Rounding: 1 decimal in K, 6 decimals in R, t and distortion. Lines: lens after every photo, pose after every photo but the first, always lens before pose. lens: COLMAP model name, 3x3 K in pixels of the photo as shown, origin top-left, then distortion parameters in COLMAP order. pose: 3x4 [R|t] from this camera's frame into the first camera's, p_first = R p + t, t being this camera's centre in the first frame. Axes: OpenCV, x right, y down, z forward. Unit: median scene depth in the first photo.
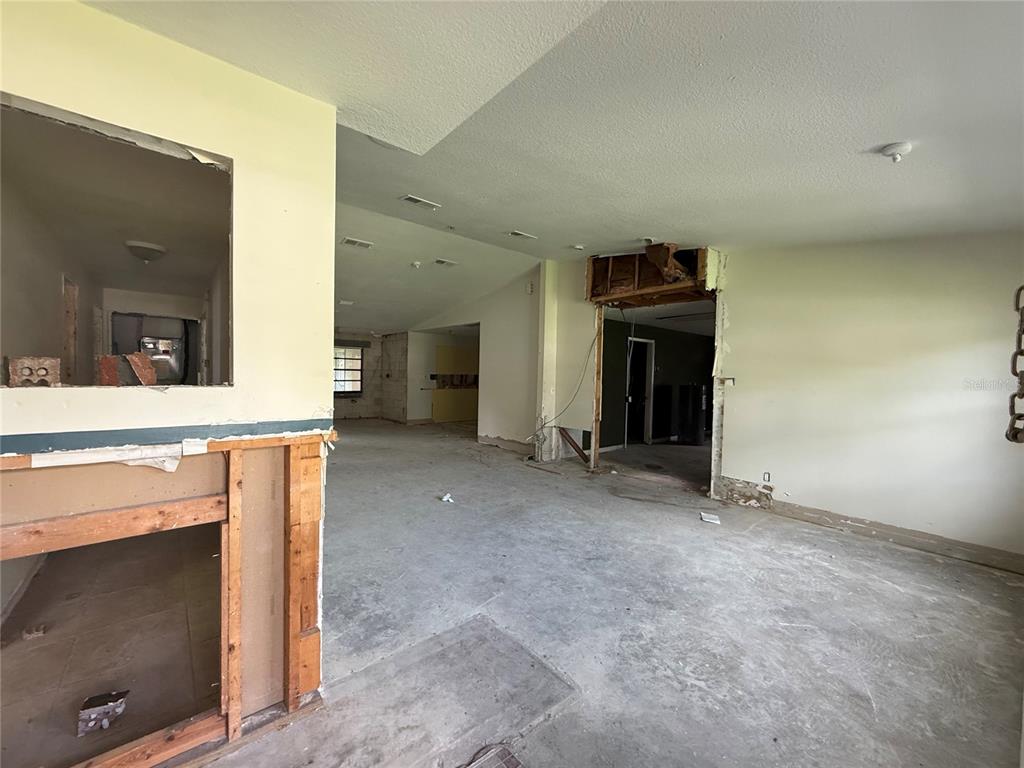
lens RADIAL K [[409.0, 0, 510.1], [0, 409.0, 384.6], [0, 0, 1]] dist [0.000261, 0.000270]
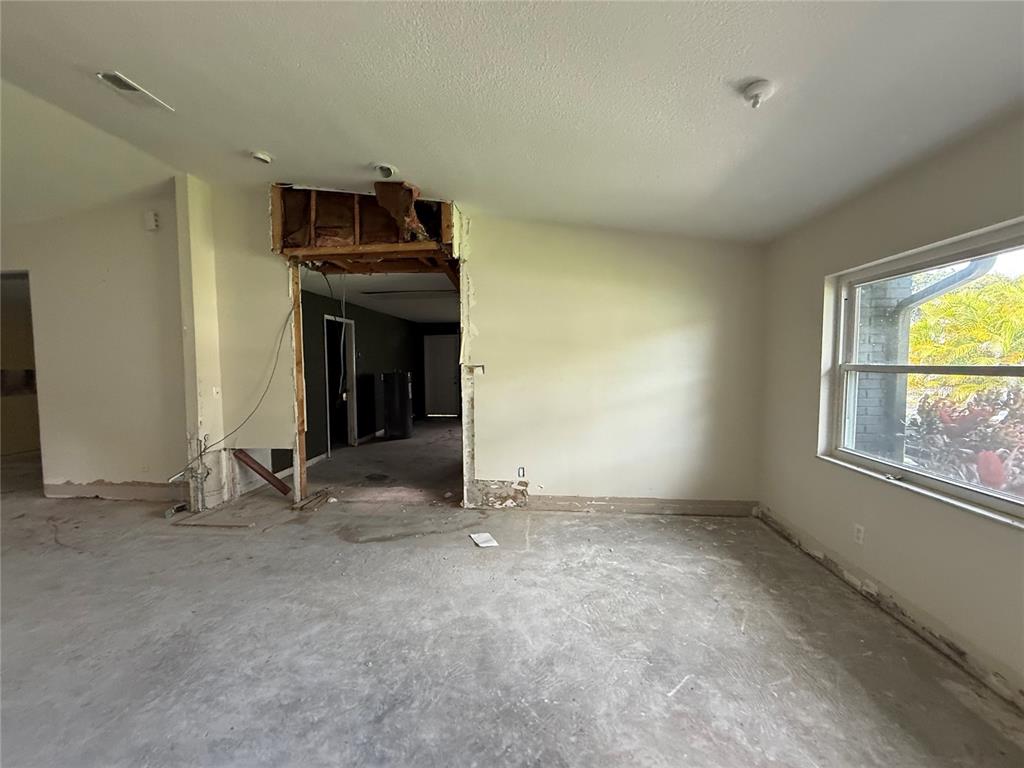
lens RADIAL K [[409.0, 0, 510.1], [0, 409.0, 384.6], [0, 0, 1]] dist [0.000261, 0.000270]
pose [[0.711672, -0.065737, 0.699429, -0.018395], [0.039825, 0.997786, 0.053256, -0.018860], [-0.701382, -0.010046, 0.712715, 0.334958]]
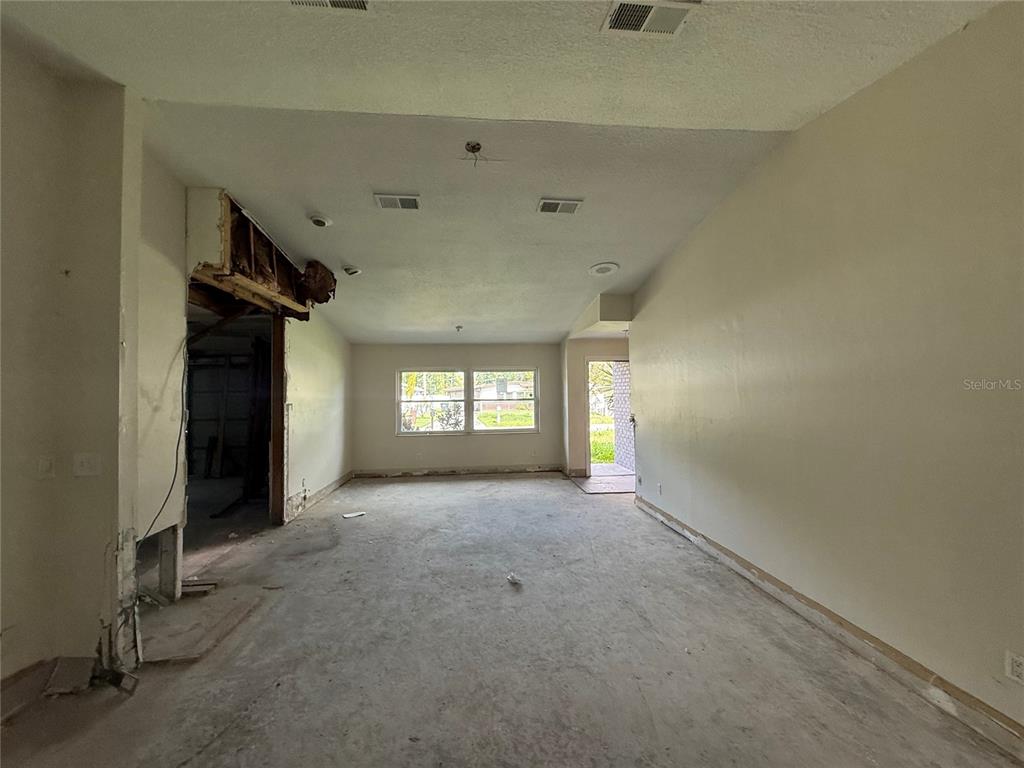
lens RADIAL K [[409.0, 0, 510.1], [0, 409.0, 384.6], [0, 0, 1]] dist [0.000261, 0.000270]
pose [[-0.828738, 0.003991, 0.559622, -0.530396], [0.008779, 0.999944, 0.005869, -0.066450], [-0.559568, 0.009777, -0.828727, 1.526688]]
